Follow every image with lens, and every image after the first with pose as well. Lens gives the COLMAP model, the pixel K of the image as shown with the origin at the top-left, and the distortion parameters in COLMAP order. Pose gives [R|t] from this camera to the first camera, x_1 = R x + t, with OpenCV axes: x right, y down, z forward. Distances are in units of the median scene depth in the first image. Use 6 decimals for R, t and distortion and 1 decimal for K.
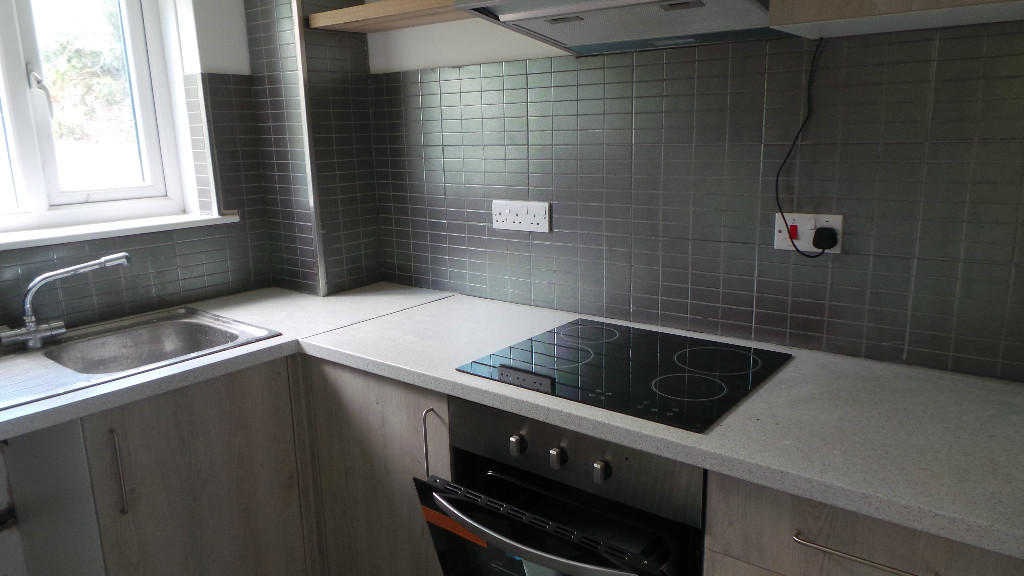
lens RADIAL K [[711.3, 0, 512.0], [0, 711.3, 288.0], [0, 0, 1]] dist [0.000287, 0.000087]
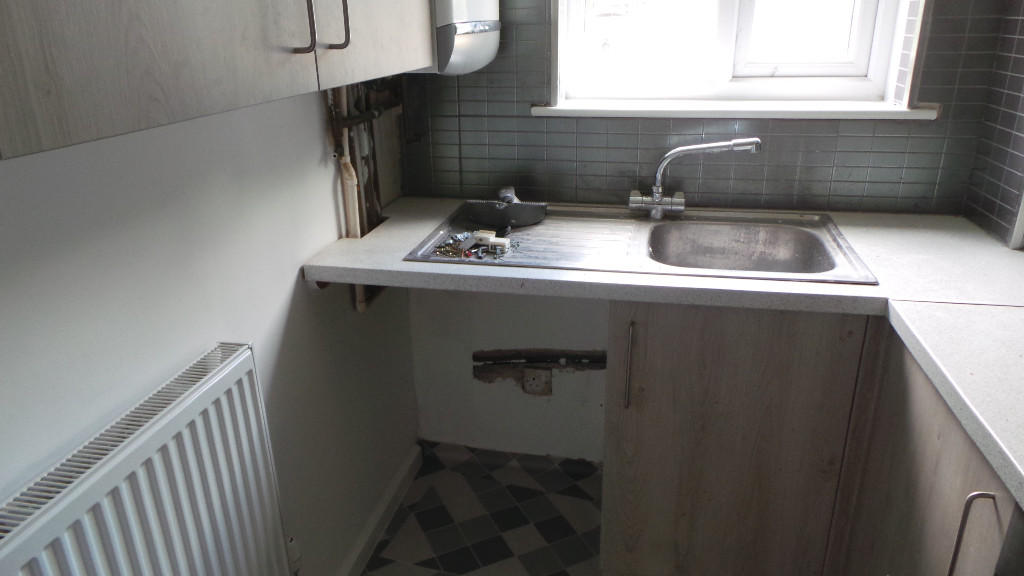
lens RADIAL K [[711.3, 0, 512.0], [0, 711.3, 288.0], [0, 0, 1]] dist [0.000287, 0.000087]
pose [[0.445923, 0.330541, -0.831802, 0.108353], [-0.183530, 0.943334, 0.276472, -0.059594], [0.876053, 0.029376, 0.481319, 0.299537]]
